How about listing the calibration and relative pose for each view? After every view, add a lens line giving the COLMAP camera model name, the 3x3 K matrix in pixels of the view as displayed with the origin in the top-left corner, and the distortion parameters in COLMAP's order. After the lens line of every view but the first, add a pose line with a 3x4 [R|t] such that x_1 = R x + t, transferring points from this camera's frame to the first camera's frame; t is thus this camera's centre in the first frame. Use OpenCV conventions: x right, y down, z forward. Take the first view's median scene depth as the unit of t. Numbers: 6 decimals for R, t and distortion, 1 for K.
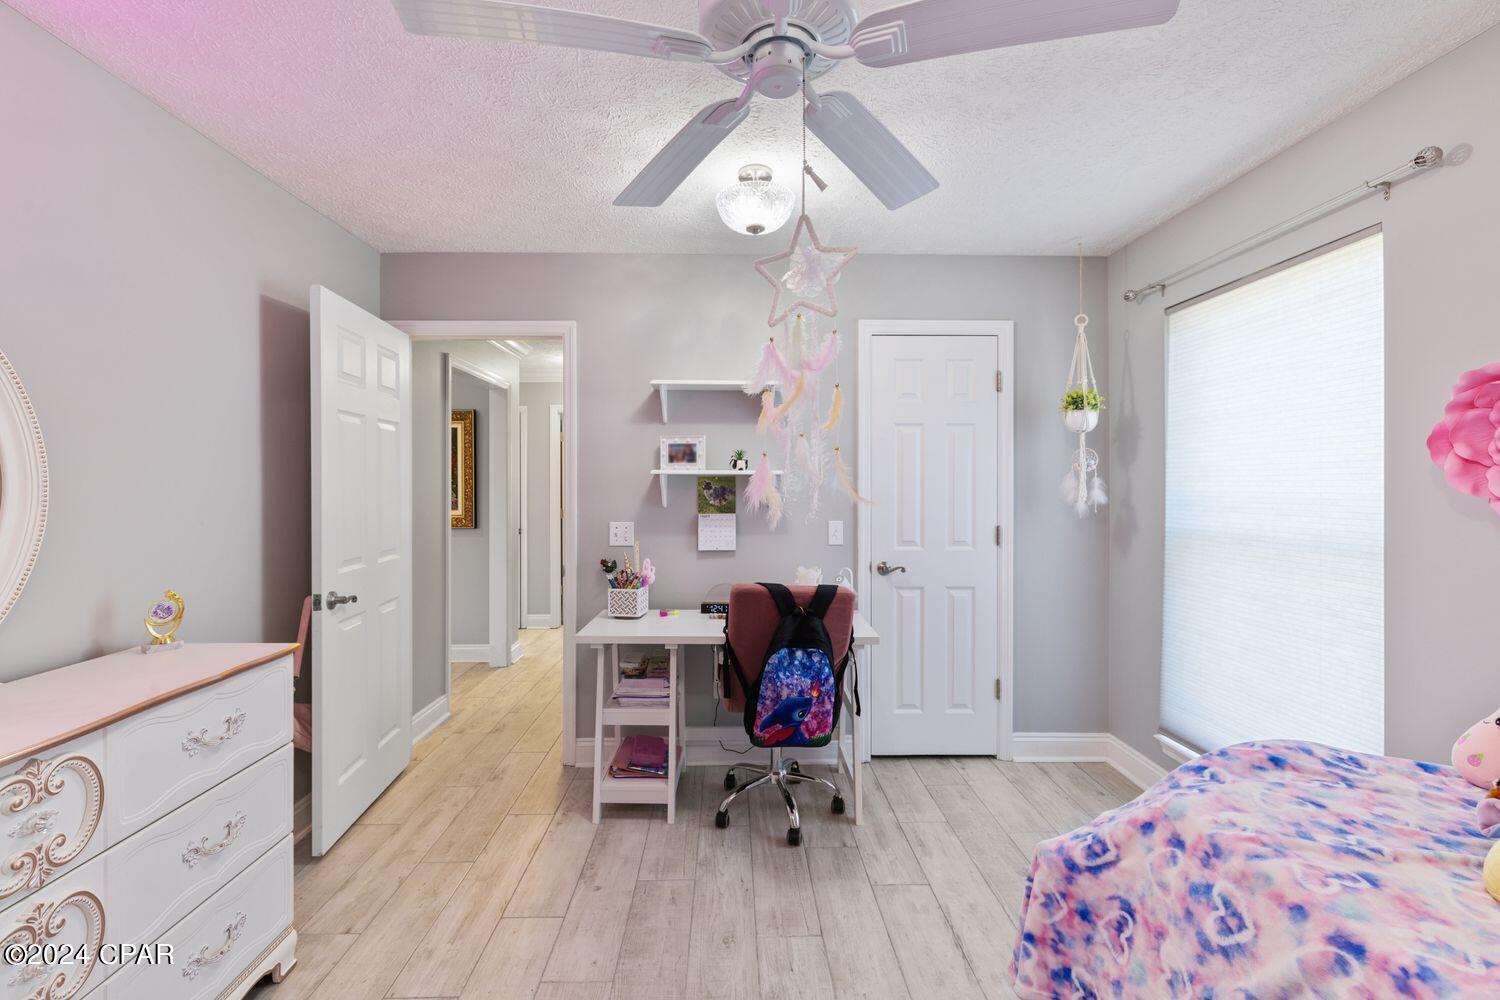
lens RADIAL K [[627.5, 0, 748.0], [0, 627.5, 489.0], [0, 0, 1]] dist [0.000012, -0.000036]
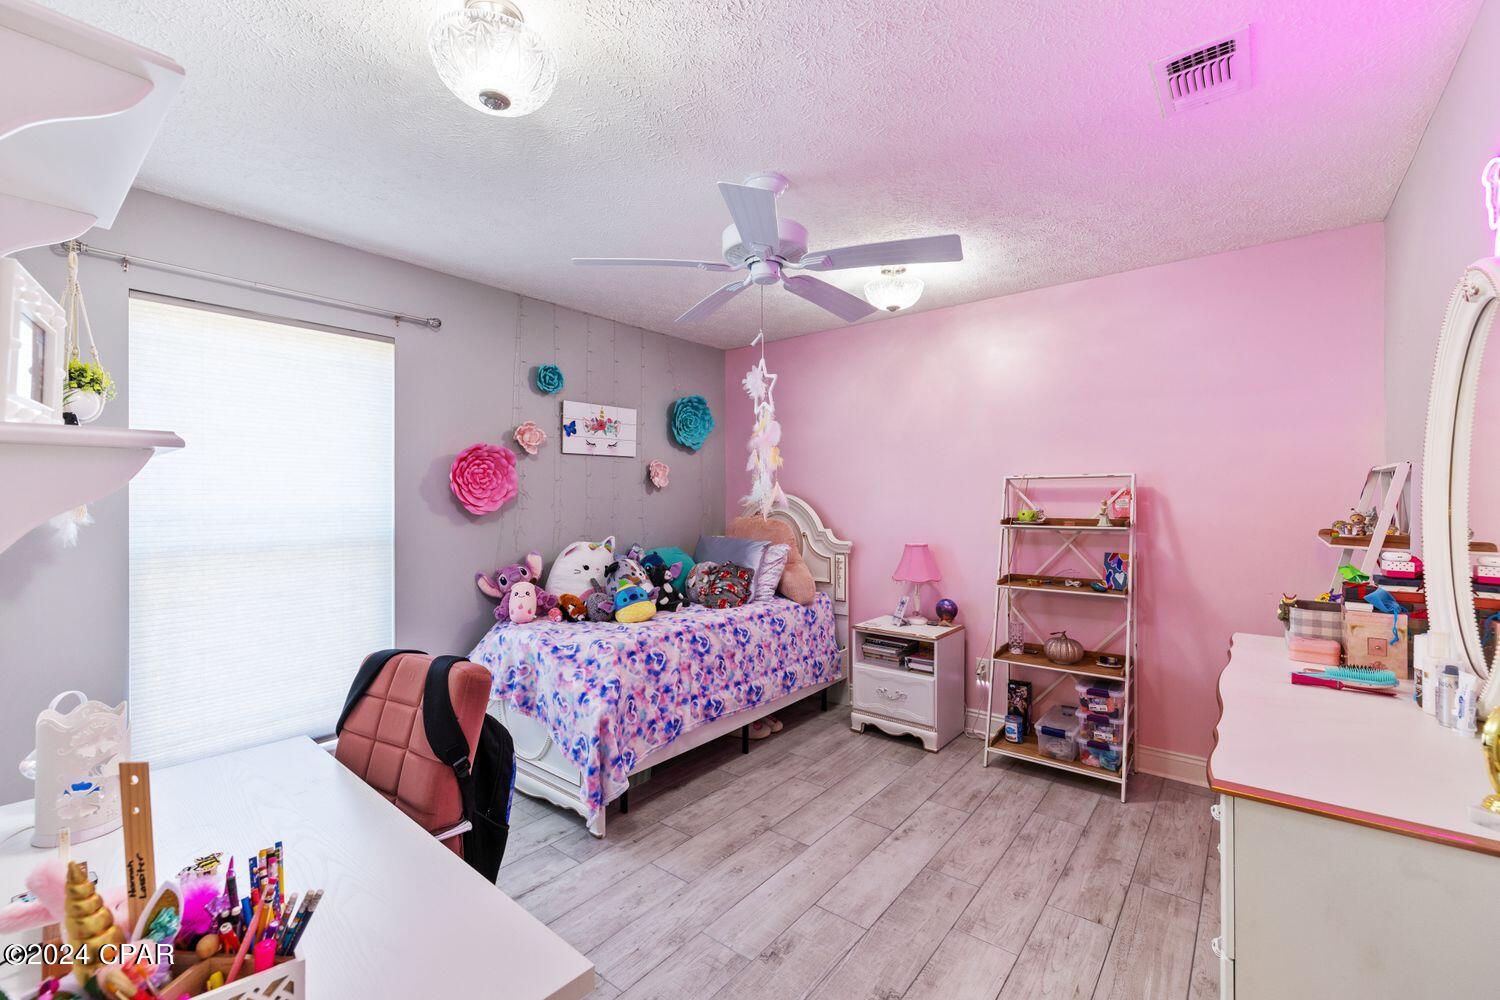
lens RADIAL K [[627.5, 0, 748.0], [0, 627.5, 489.0], [0, 0, 1]] dist [0.000012, -0.000036]
pose [[-0.757032, 0.008589, 0.653322, -0.747307], [0.007282, 0.999962, -0.004708, -0.015352], [-0.653337, 0.001194, -0.757066, 1.615146]]
